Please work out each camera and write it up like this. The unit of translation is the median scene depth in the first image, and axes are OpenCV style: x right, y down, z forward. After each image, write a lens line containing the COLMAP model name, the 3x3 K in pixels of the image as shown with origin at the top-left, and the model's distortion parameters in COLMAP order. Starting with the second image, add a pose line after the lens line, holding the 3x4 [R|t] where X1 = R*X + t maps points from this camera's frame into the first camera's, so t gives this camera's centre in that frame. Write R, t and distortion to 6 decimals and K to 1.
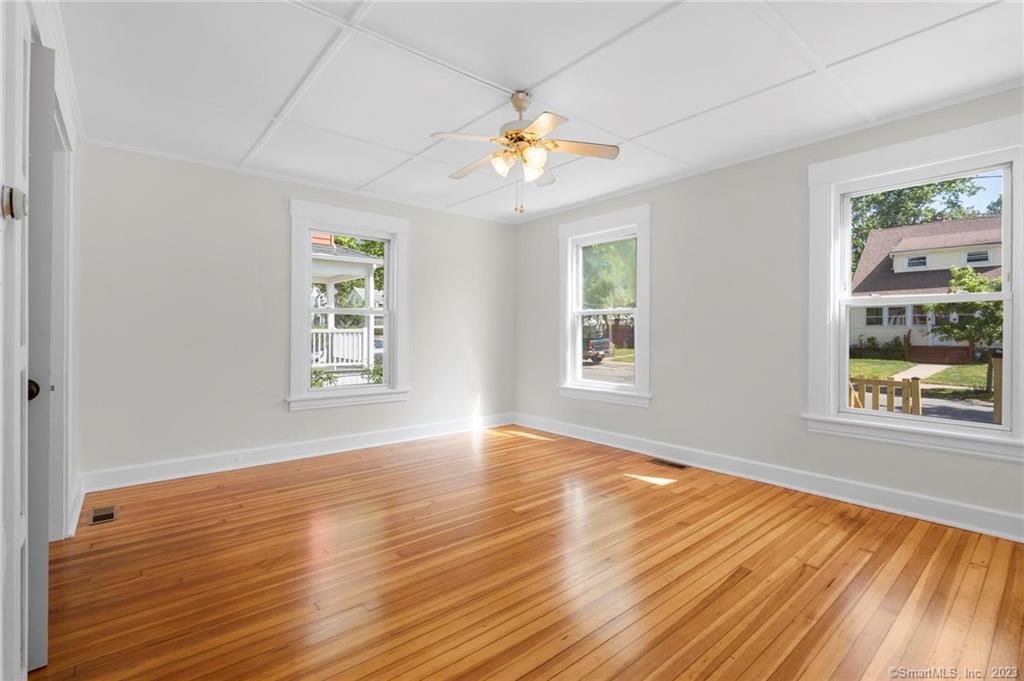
lens RADIAL K [[469.3, 0, 513.9], [0, 469.3, 336.2], [0, 0, 1]] dist [-0.002401, 0.000925]
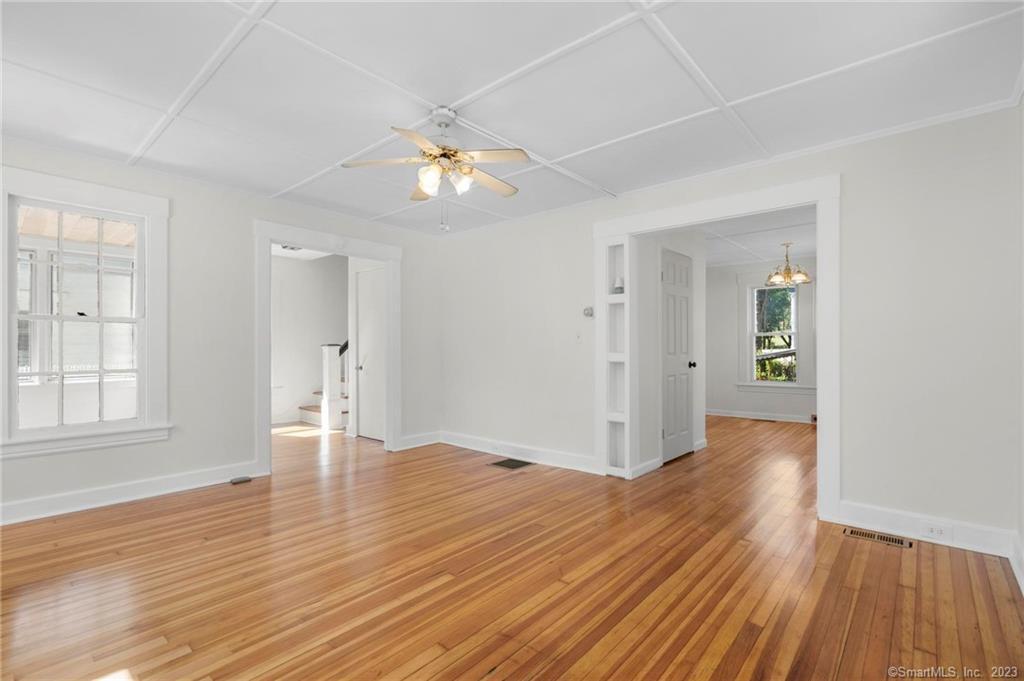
lens RADIAL K [[469.3, 0, 511.0], [0, 469.3, 342.2], [0, 0, 1]] dist [-0.002401, 0.000925]
pose [[-0.988538, -0.002717, -0.150948, 0.022792], [-0.002488, 0.999995, -0.001702, -0.023223], [0.150952, -0.001307, -0.988540, 1.994141]]
